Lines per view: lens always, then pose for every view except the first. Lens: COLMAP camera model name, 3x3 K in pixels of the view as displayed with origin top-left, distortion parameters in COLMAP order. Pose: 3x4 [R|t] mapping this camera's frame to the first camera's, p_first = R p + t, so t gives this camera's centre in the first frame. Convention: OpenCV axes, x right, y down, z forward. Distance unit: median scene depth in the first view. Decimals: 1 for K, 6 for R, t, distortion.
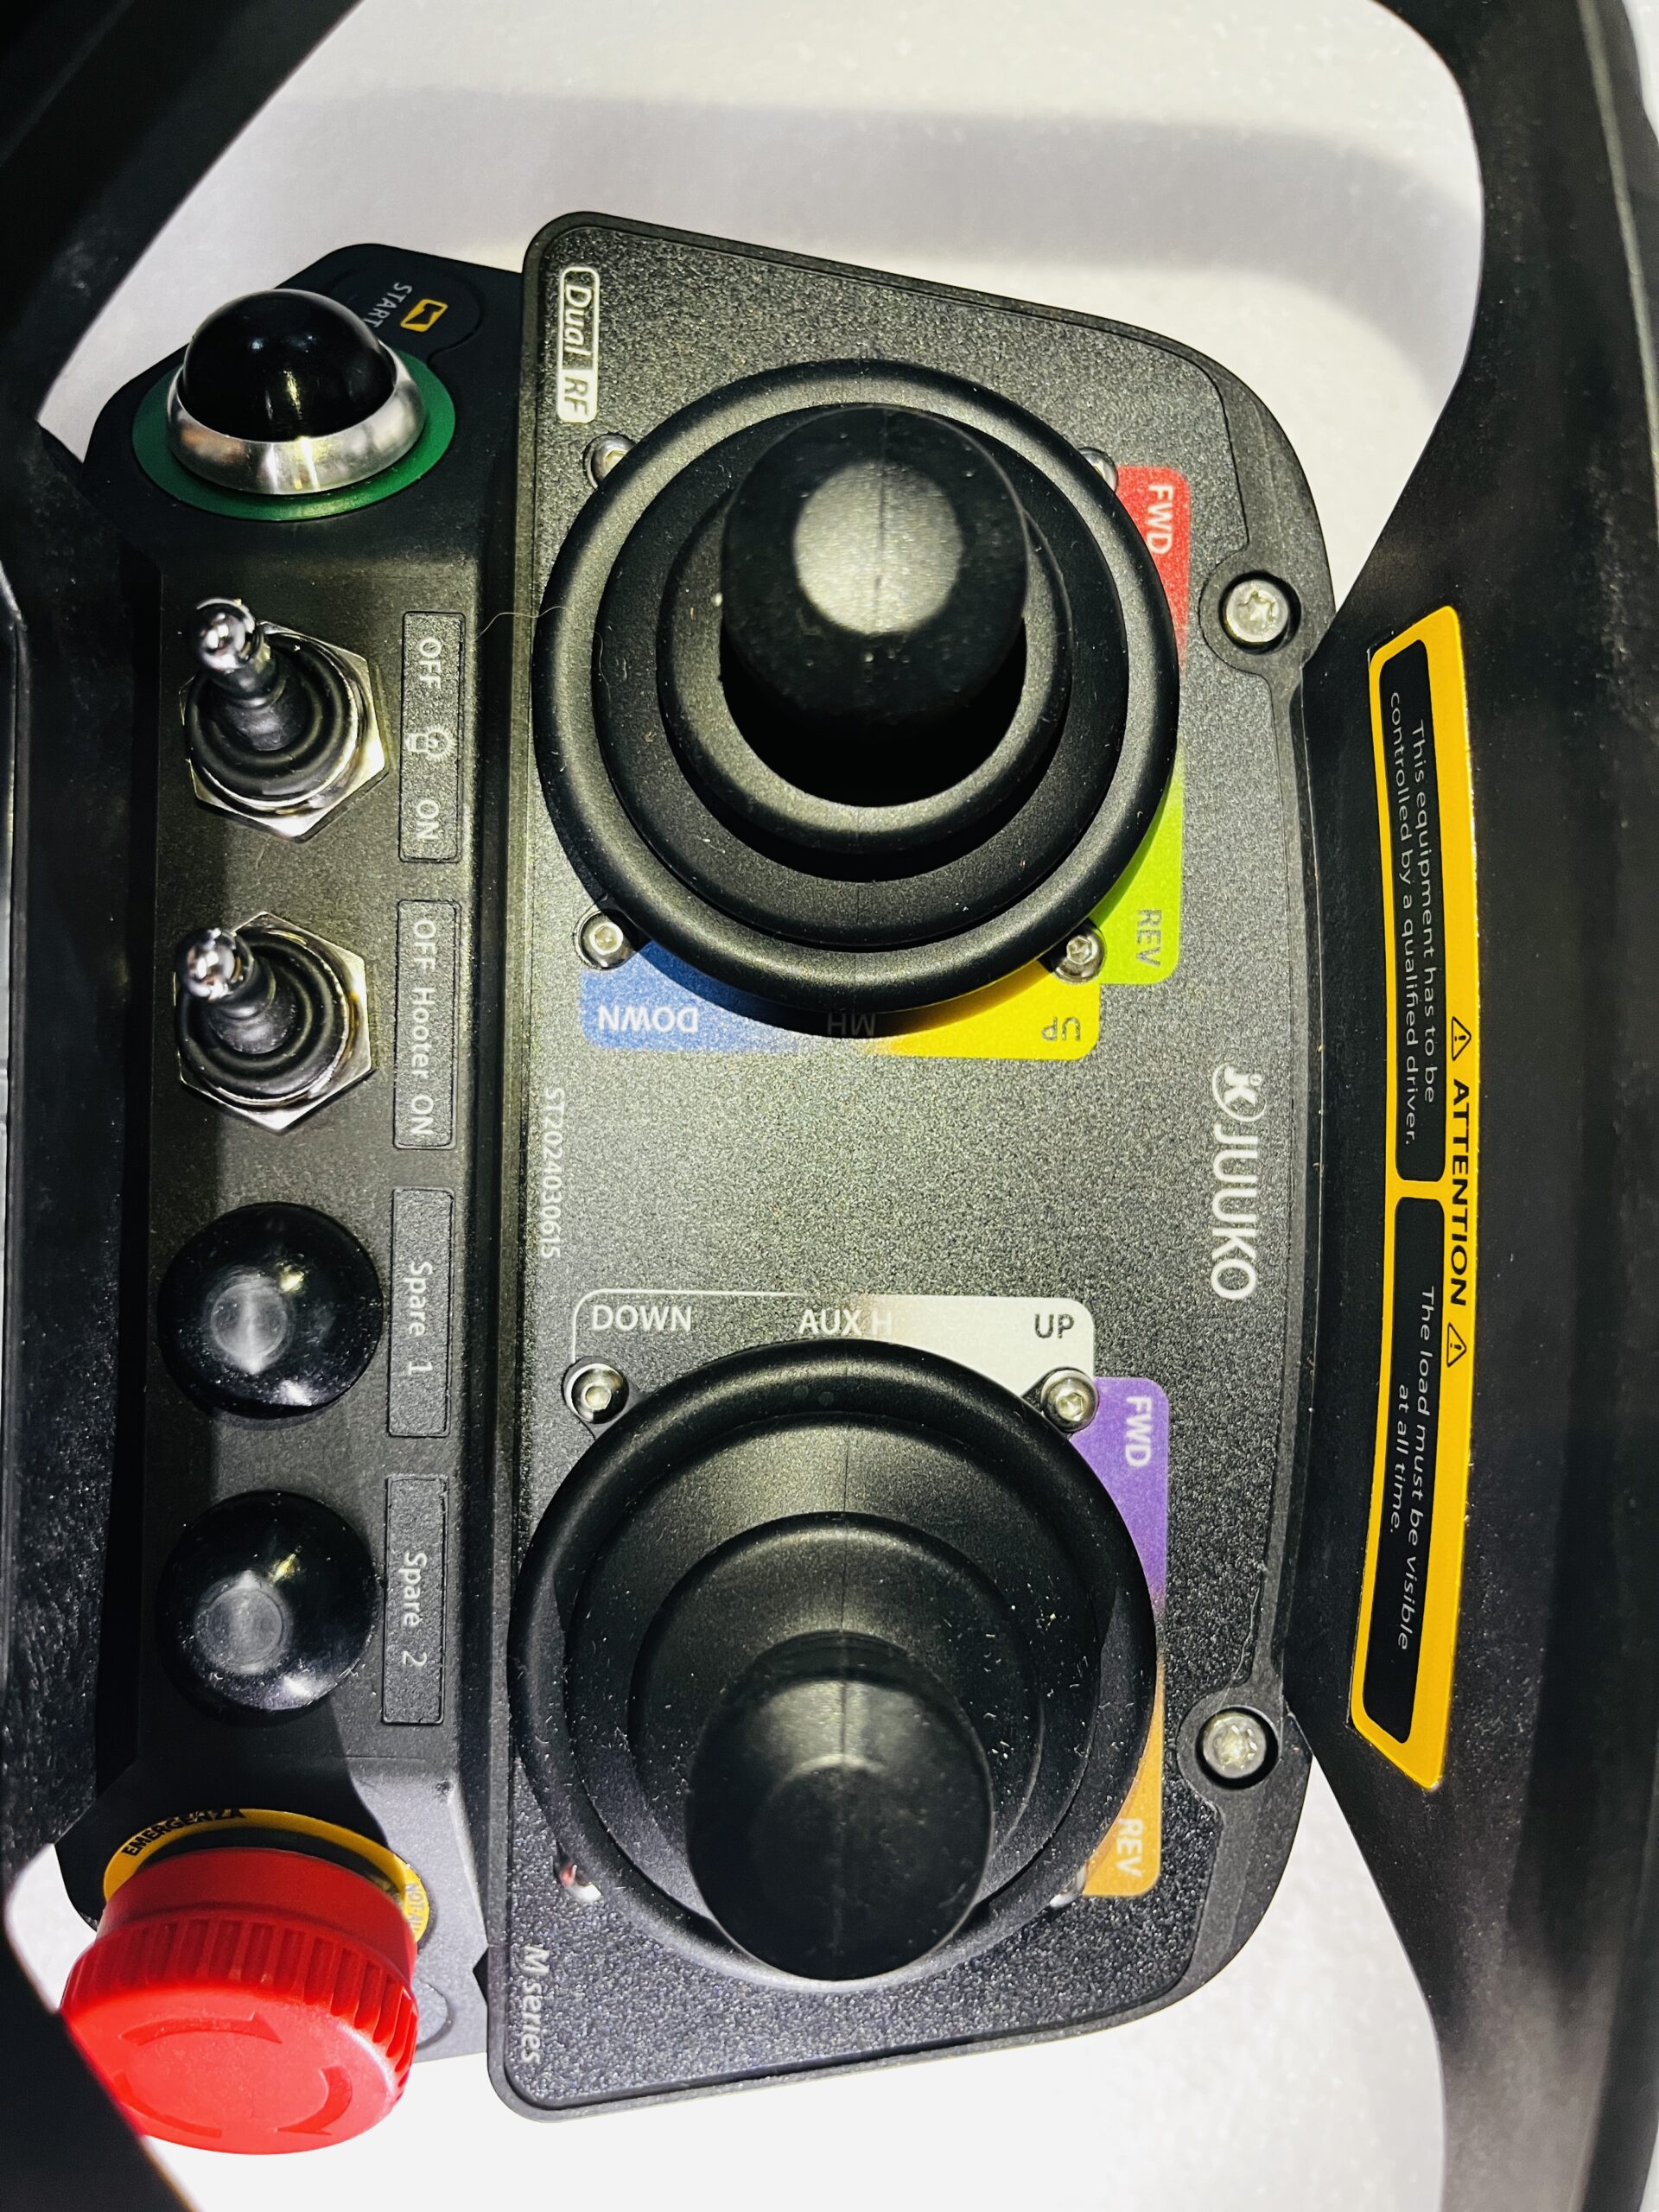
lens RADIAL K [[1716.4, 0, 826.3], [0, 1716.4, 1117.1], [0, 0, 1]] dist [-0.005277, -0.009368]
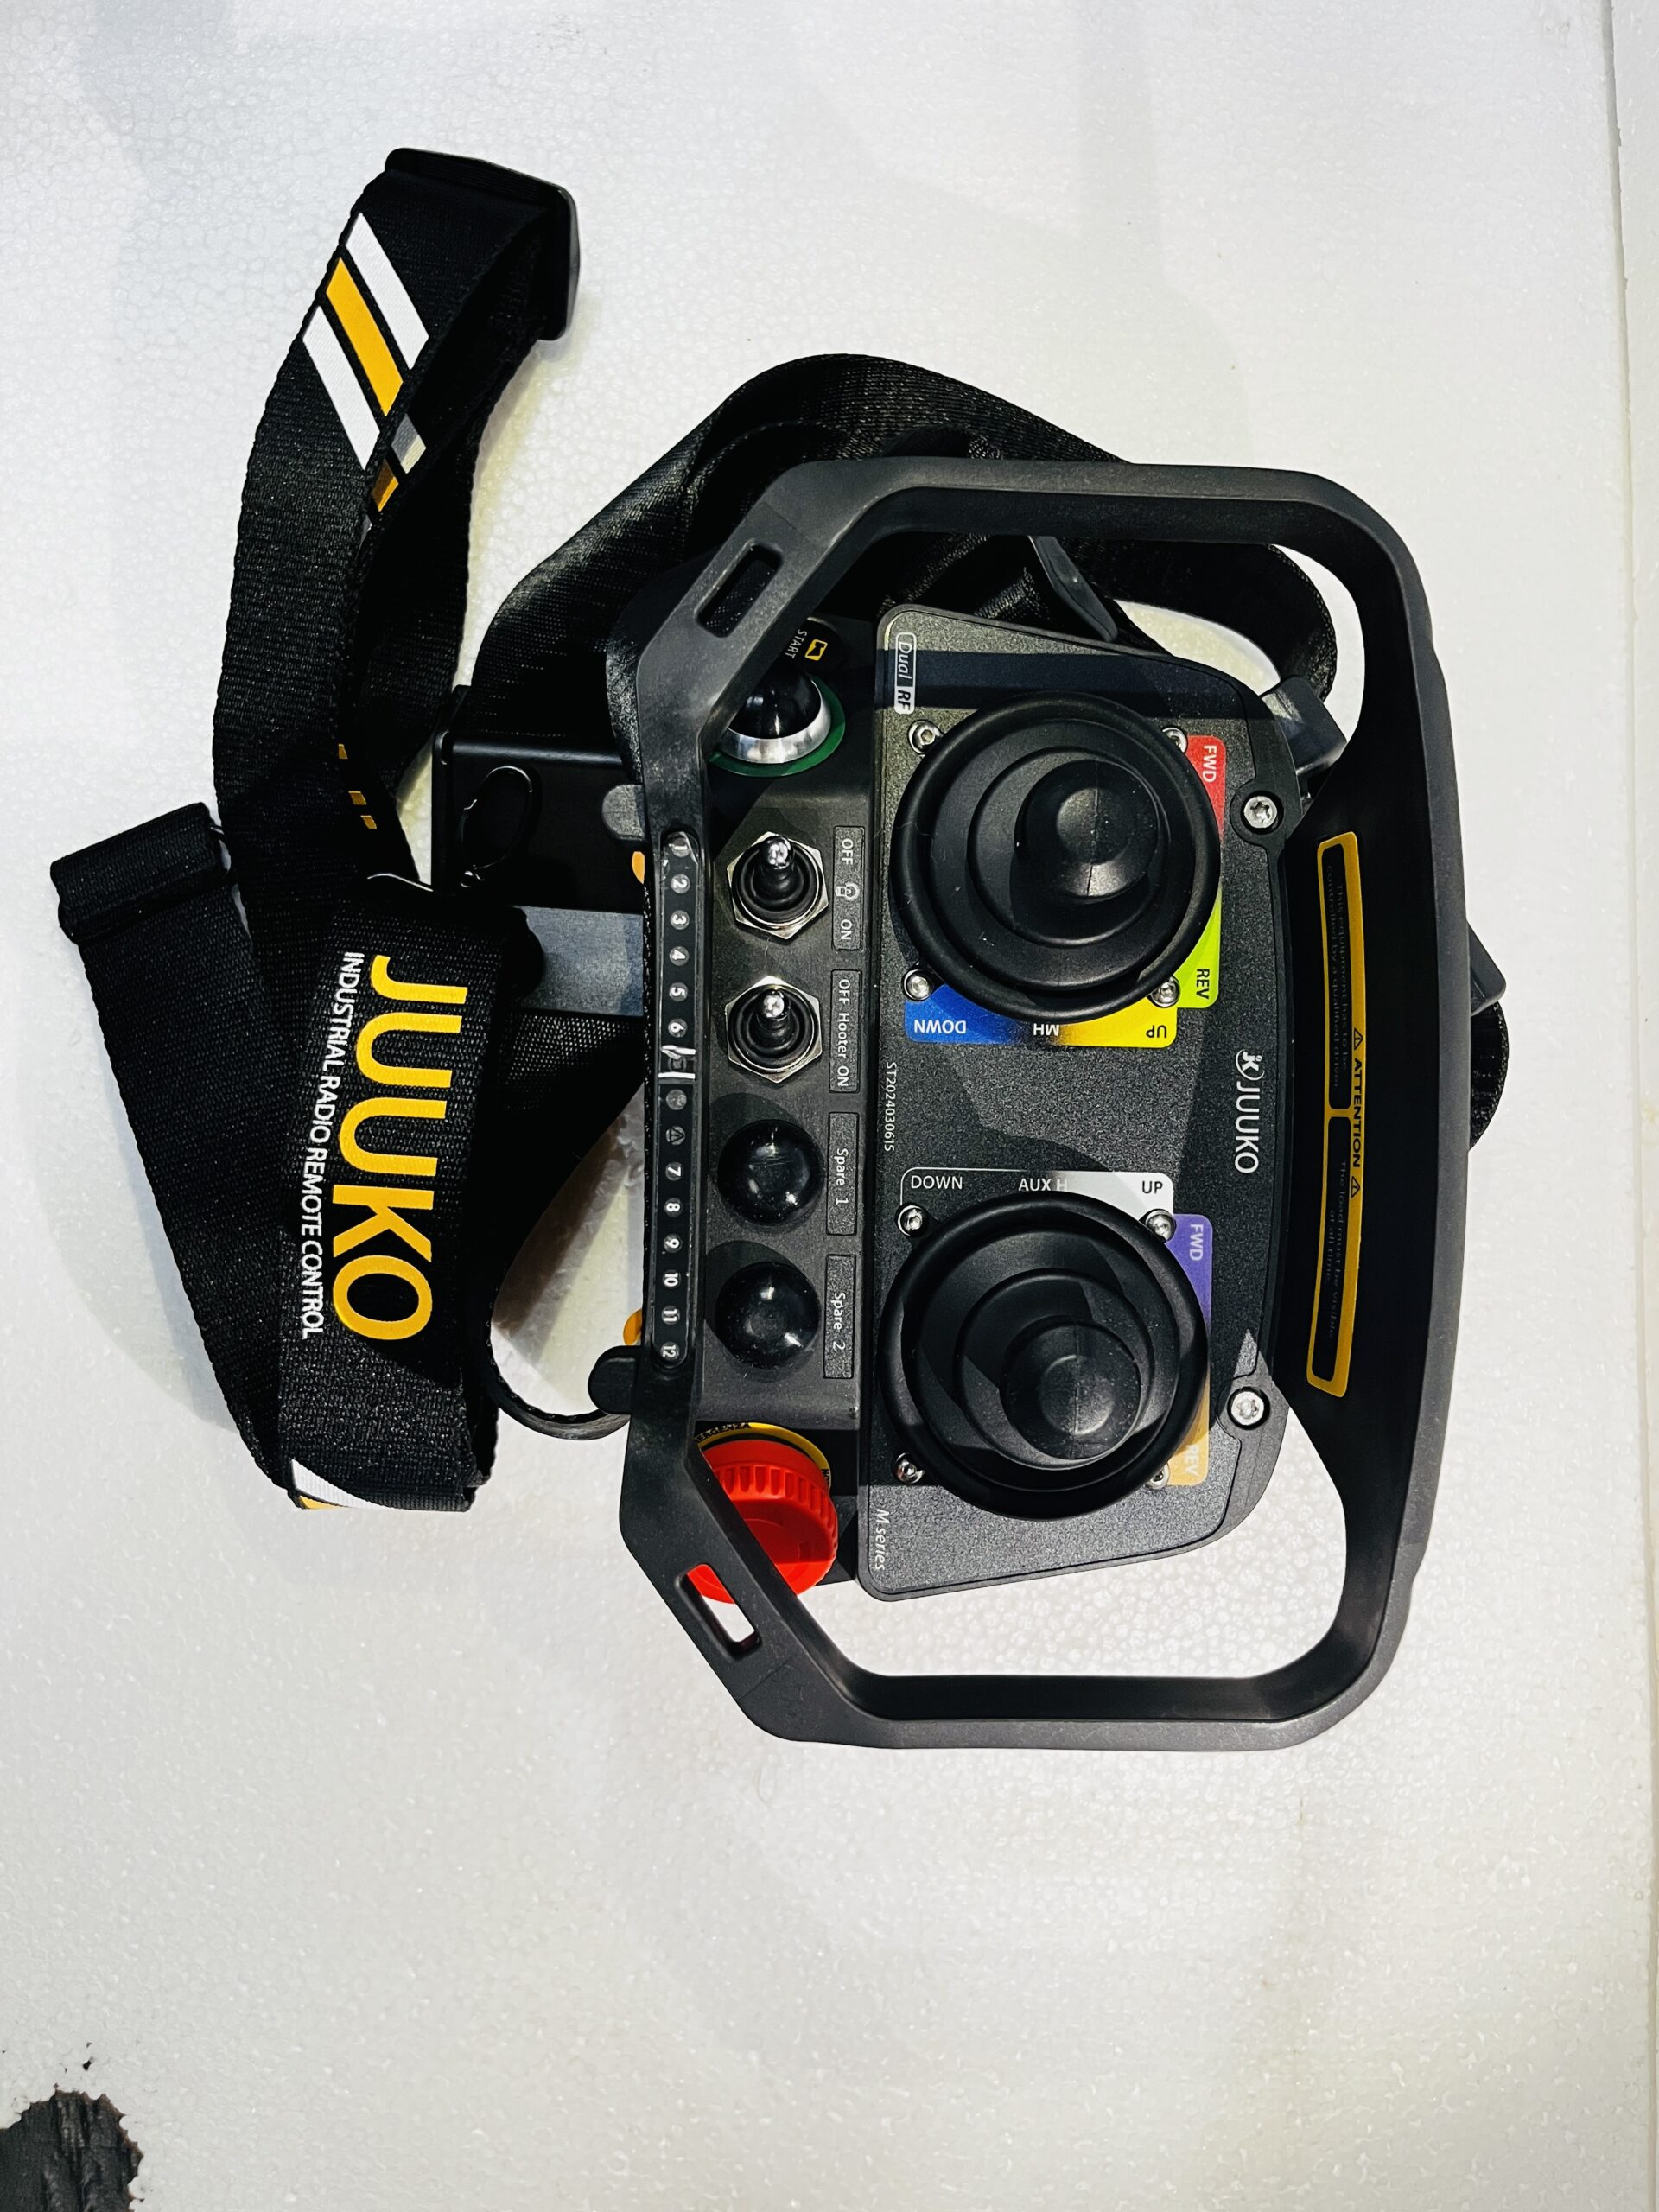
lens RADIAL K [[1682.6, 0, 818.8], [0, 1682.6, 1104.4], [0, 0, 1]] dist [0.013330, -0.076792]
pose [[0.999966, 0.000827, -0.008169, -0.229033], [-0.000751, 0.999956, 0.009315, 0.012835], [0.008177, -0.009308, 0.999923, -0.898141]]
